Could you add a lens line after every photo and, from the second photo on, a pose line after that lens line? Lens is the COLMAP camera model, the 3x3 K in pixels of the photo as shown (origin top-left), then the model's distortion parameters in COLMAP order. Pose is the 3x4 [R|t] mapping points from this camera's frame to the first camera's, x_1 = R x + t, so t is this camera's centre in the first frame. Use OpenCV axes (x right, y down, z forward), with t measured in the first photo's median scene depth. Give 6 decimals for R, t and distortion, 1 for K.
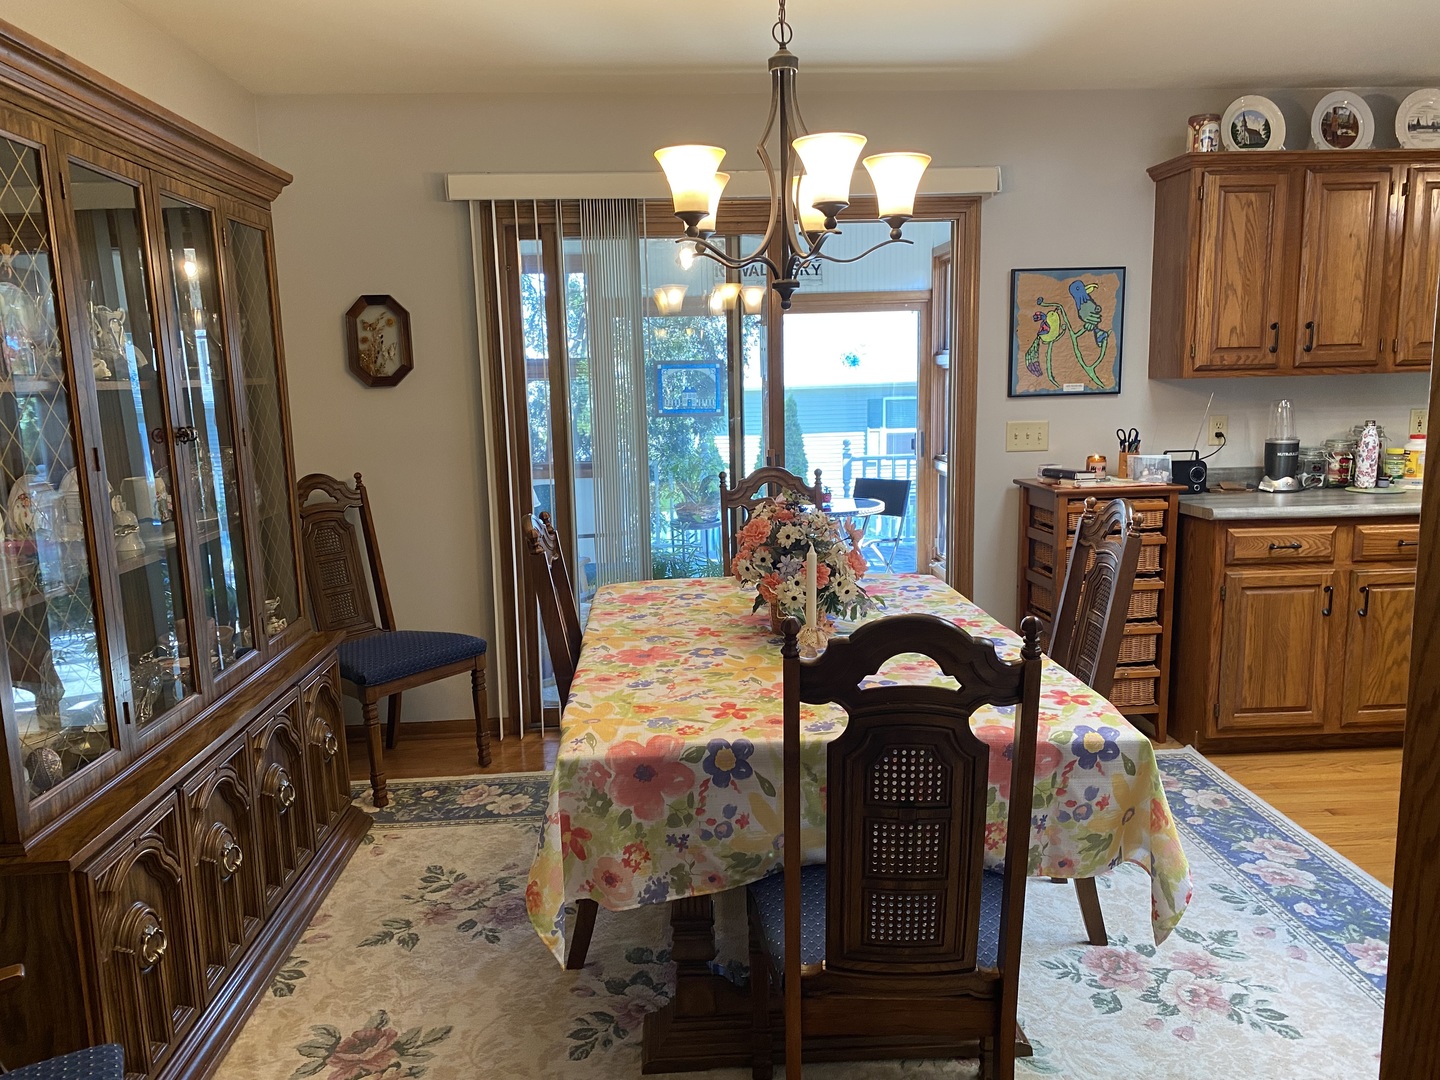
lens RADIAL K [[1078.4, 0, 723.0], [0, 1078.4, 553.4], [0, 0, 1]] dist [0.059297, -0.068798]
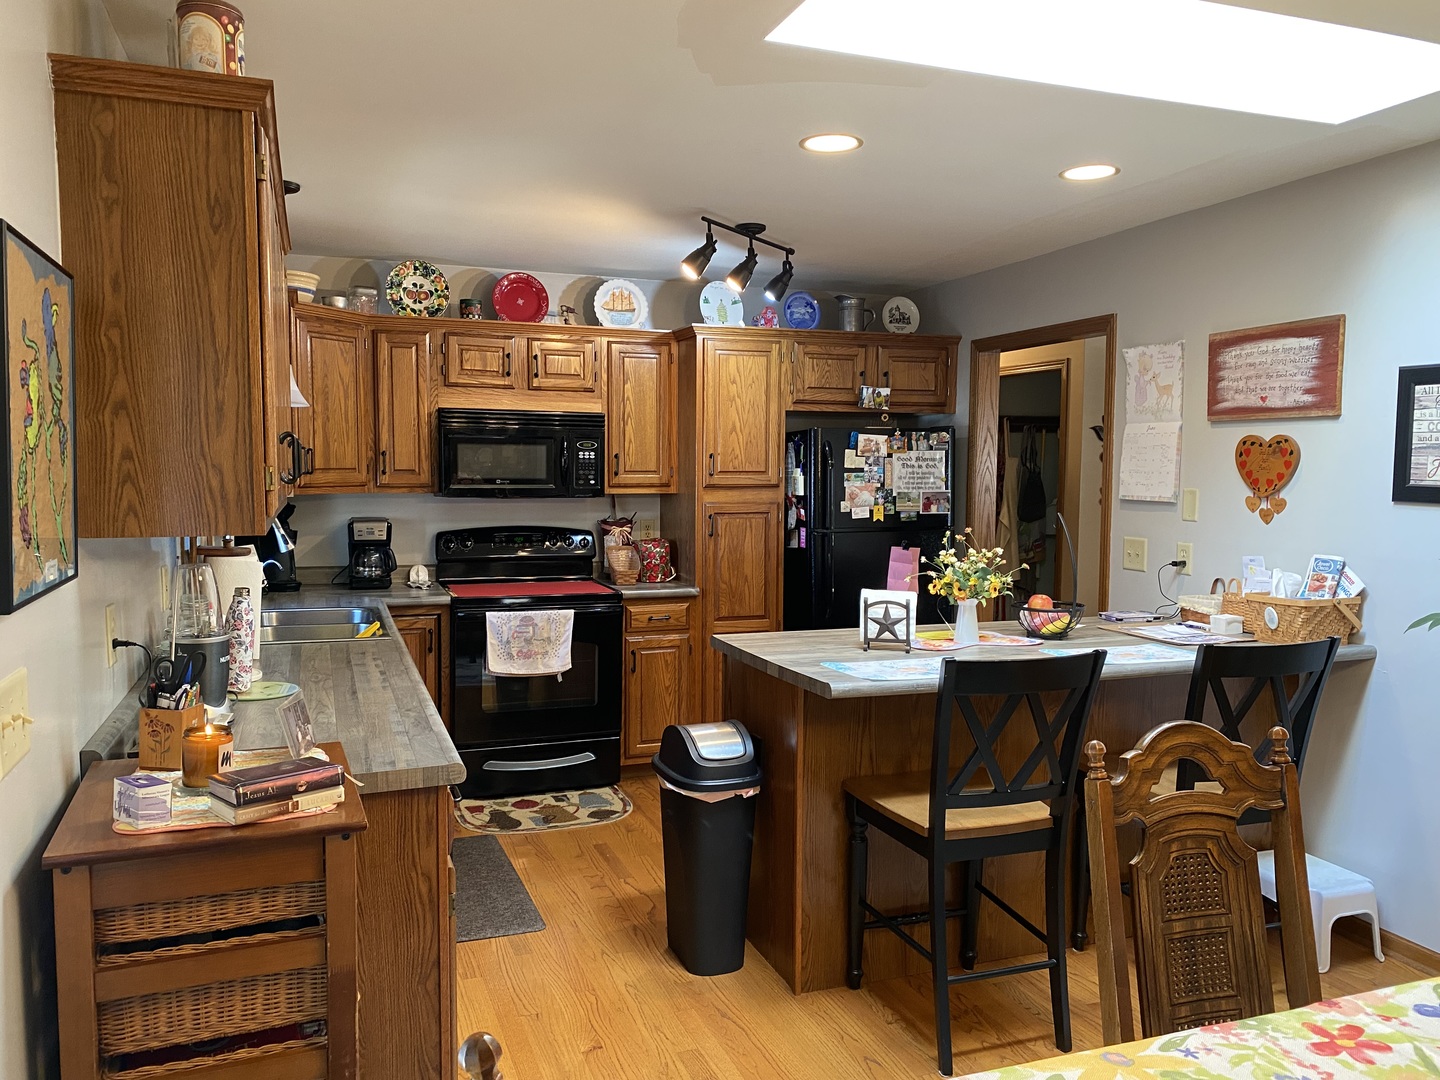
lens RADIAL K [[1078.4, 0, 714.3], [0, 1078.4, 556.2], [0, 0, 1]] dist [0.059297, -0.068798]
pose [[-0.291986, -0.059781, 0.954553, -0.103612], [0.158355, 0.981248, 0.109892, -0.173170], [-0.943222, 0.183245, -0.277044, 0.948845]]
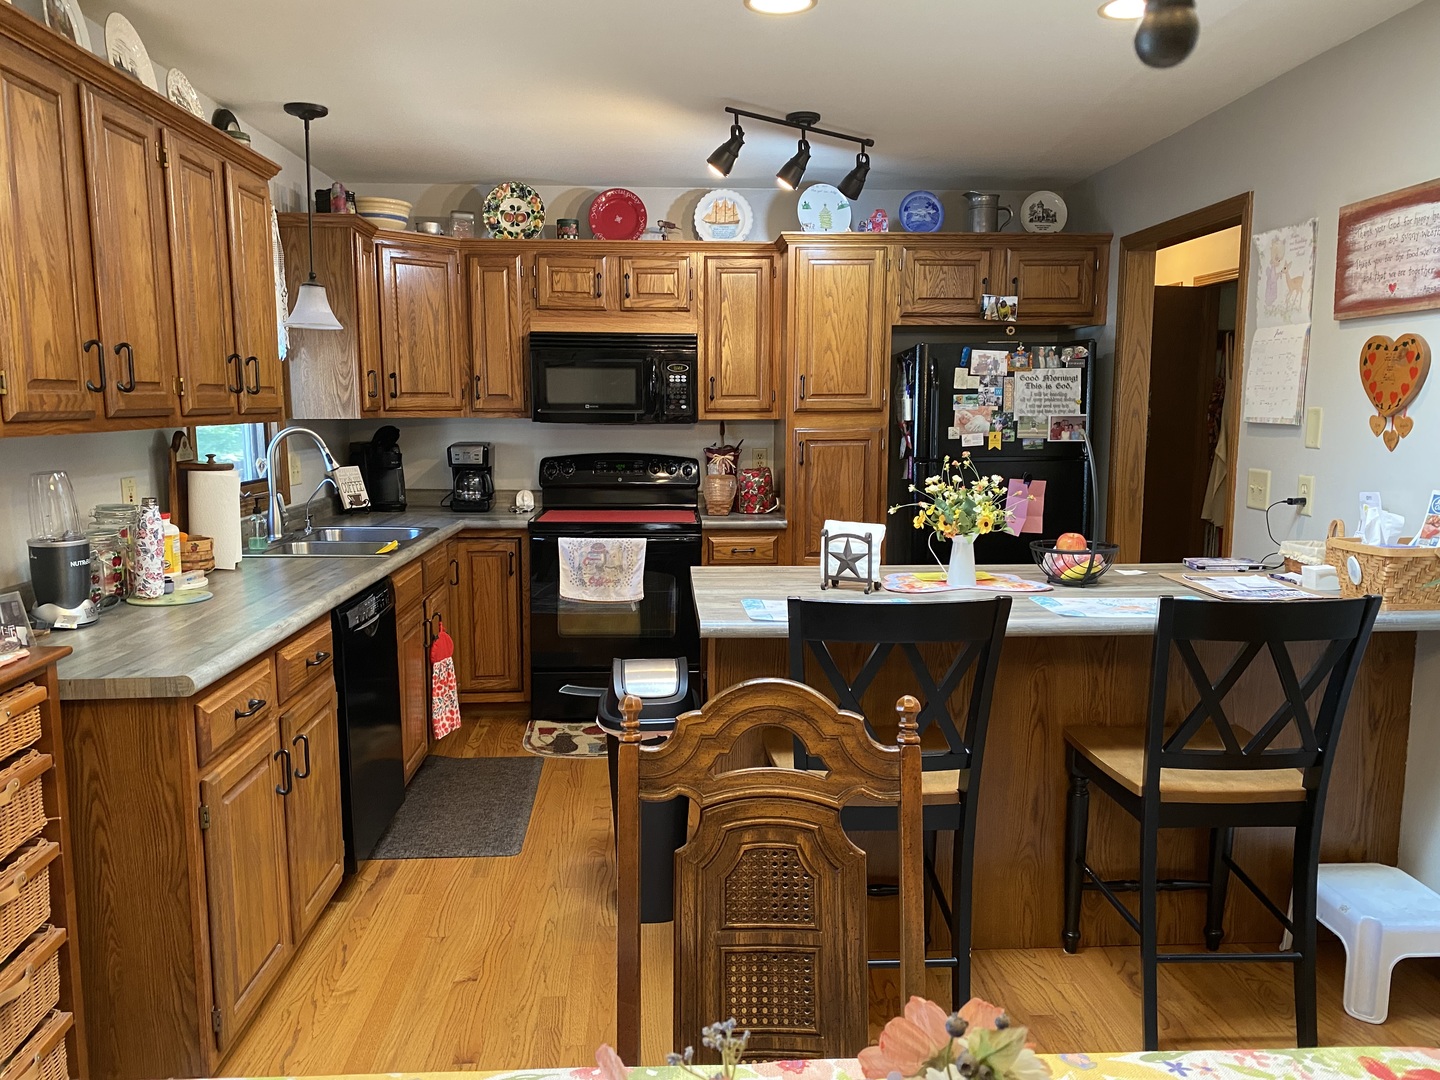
lens RADIAL K [[1078.4, 0, 722.0], [0, 1078.4, 558.4], [0, 0, 1]] dist [0.059297, -0.068798]
pose [[0.000932, -0.121976, 0.992533, -0.077411], [0.163834, 0.979140, 0.120176, -0.112441], [-0.986488, 0.162498, 0.020896, 0.671850]]
